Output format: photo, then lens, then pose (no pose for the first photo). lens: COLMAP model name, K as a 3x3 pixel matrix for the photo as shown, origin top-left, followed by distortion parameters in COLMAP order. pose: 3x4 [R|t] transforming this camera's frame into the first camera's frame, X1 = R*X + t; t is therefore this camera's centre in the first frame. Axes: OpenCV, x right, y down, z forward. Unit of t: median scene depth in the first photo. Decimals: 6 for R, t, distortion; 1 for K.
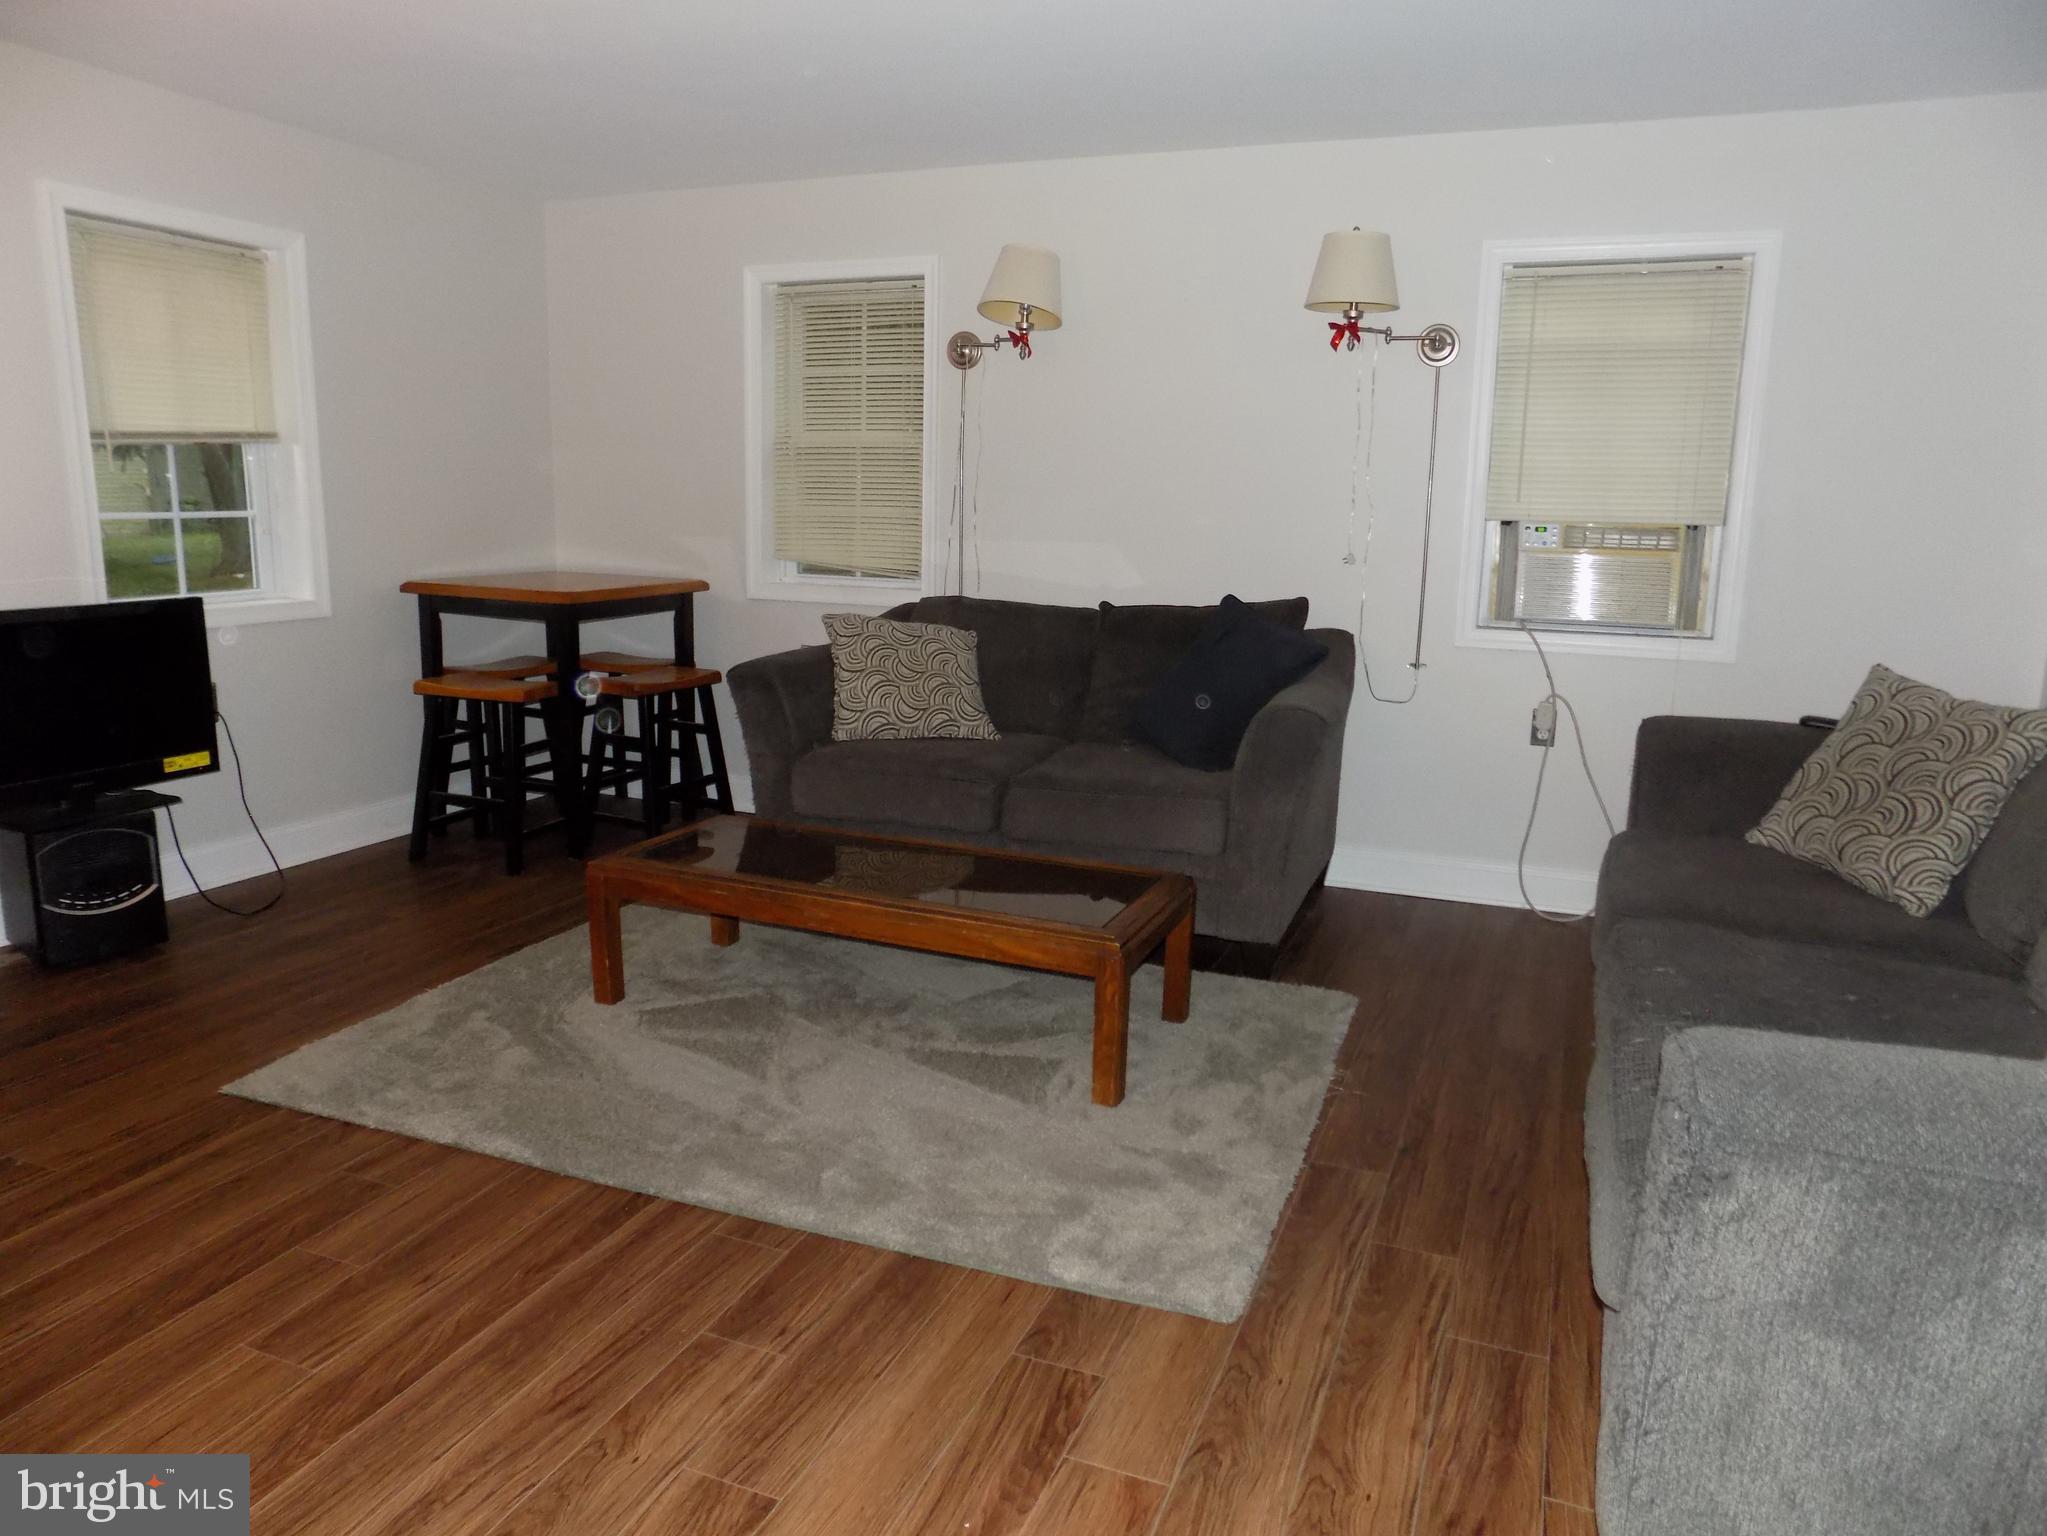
lens RADIAL K [[1373.7, 0, 1023.1], [0, 1373.7, 745.7], [0, 0, 1]] dist [-0.083632, 0.086619]
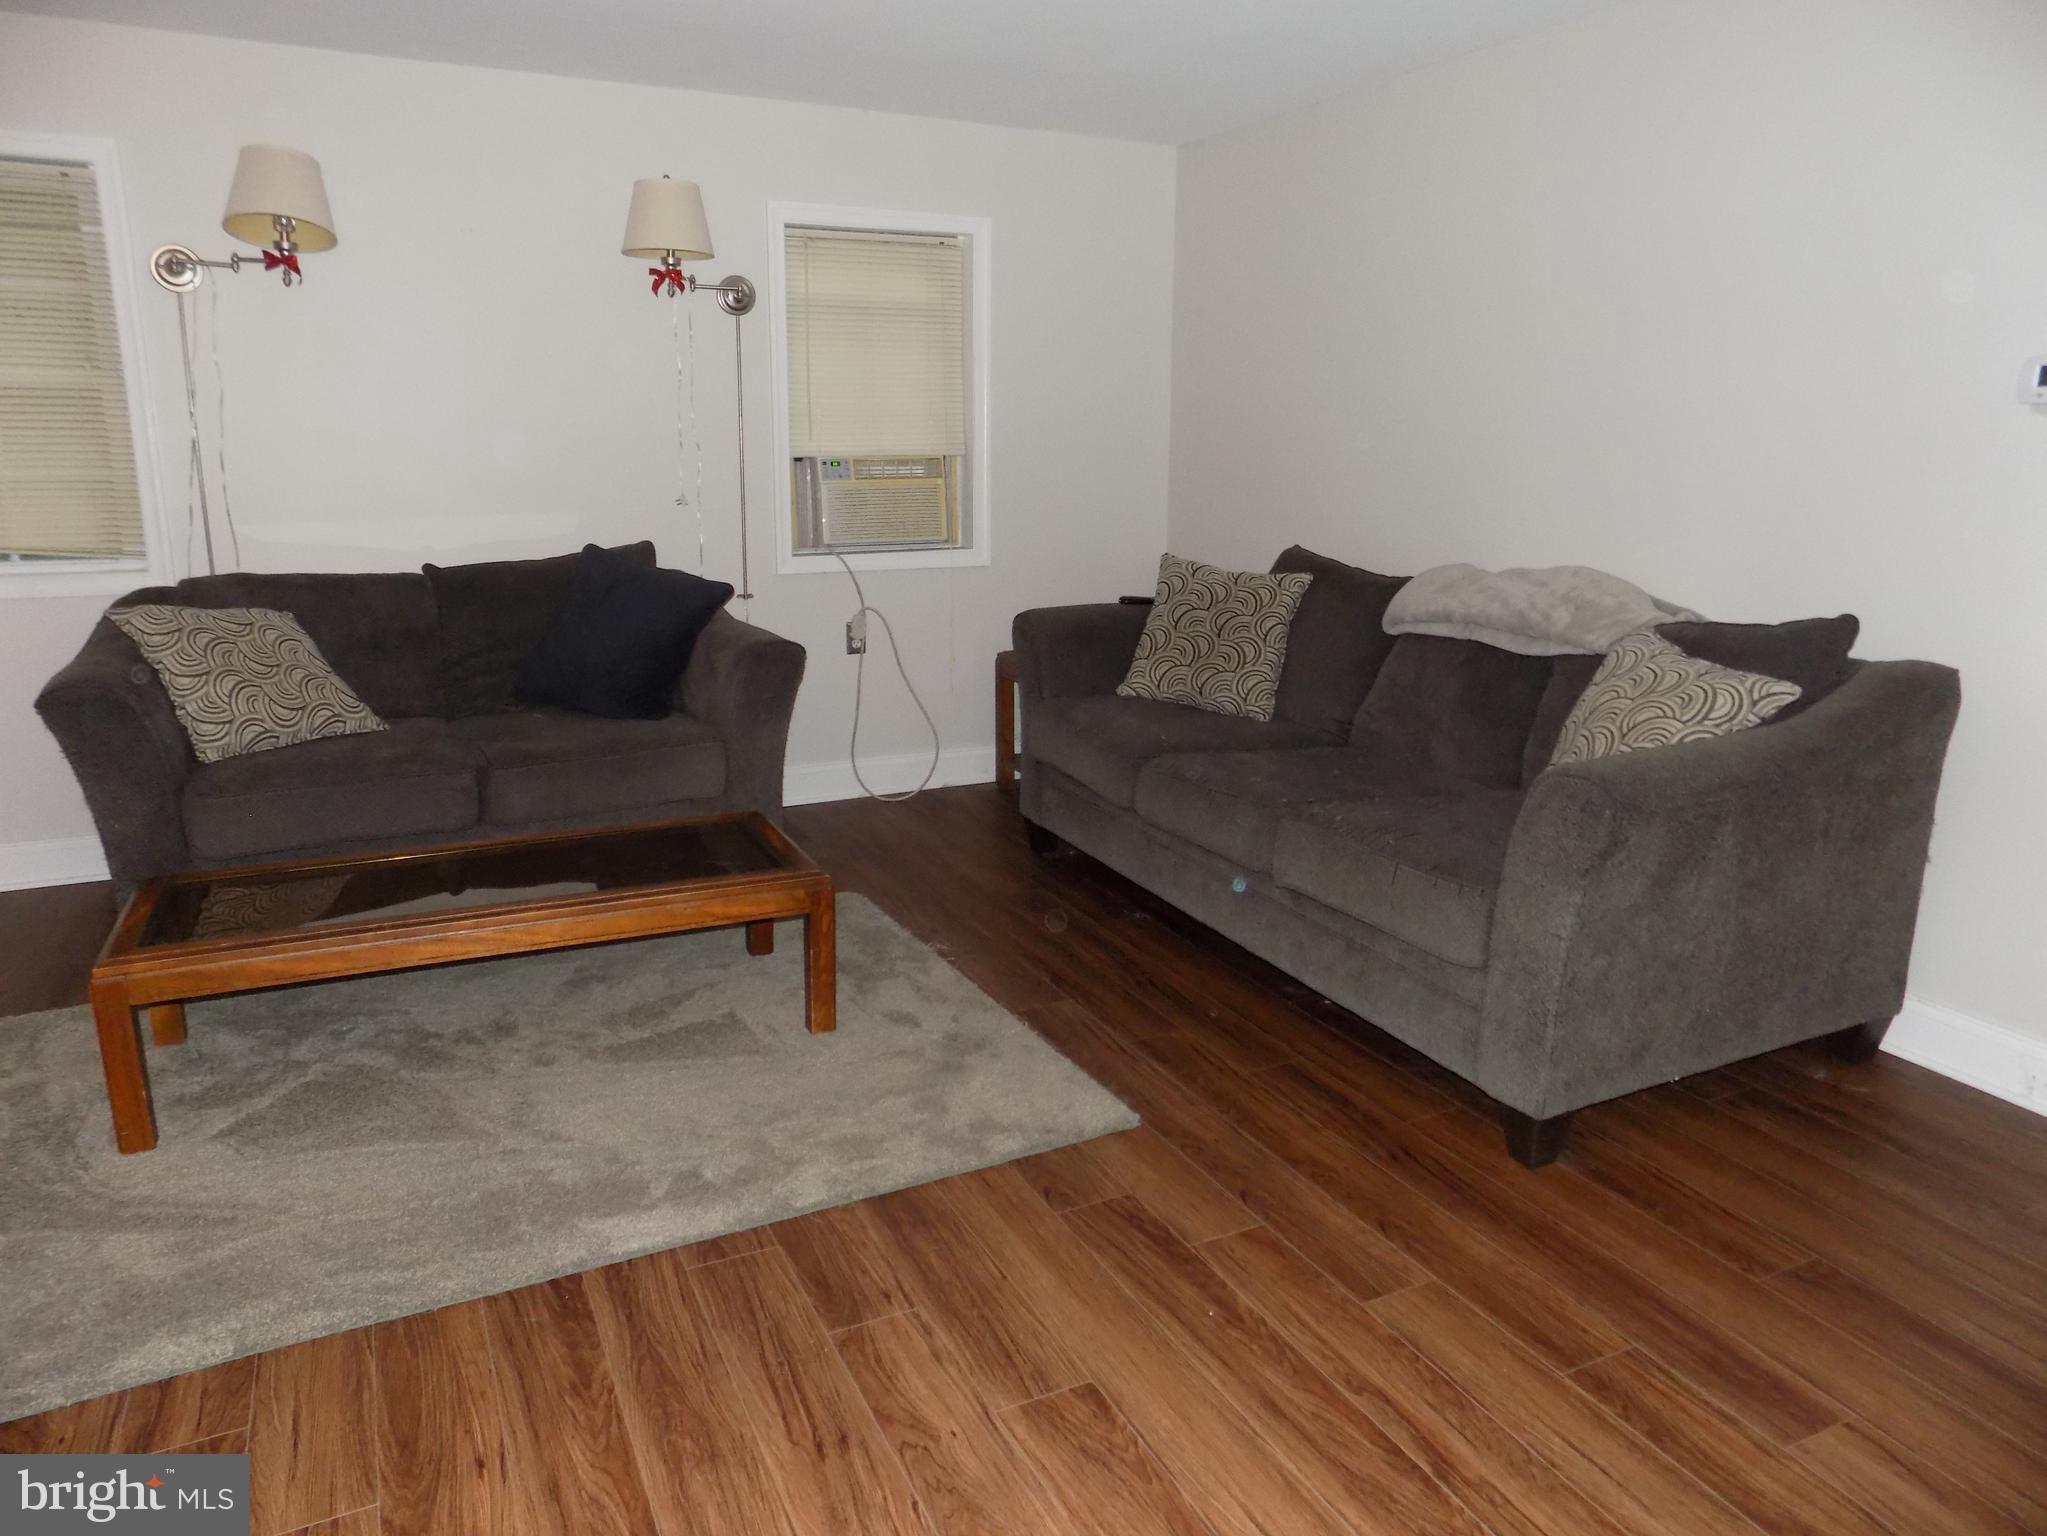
lens RADIAL K [[1373.7, 0, 1023.1], [0, 1373.7, 745.7], [0, 0, 1]] dist [-0.083632, 0.086619]
pose [[0.671001, -0.178200, 0.719724, -0.514248], [0.144265, 0.983516, 0.109015, -0.041248], [-0.727286, 0.030682, 0.685648, 0.153796]]
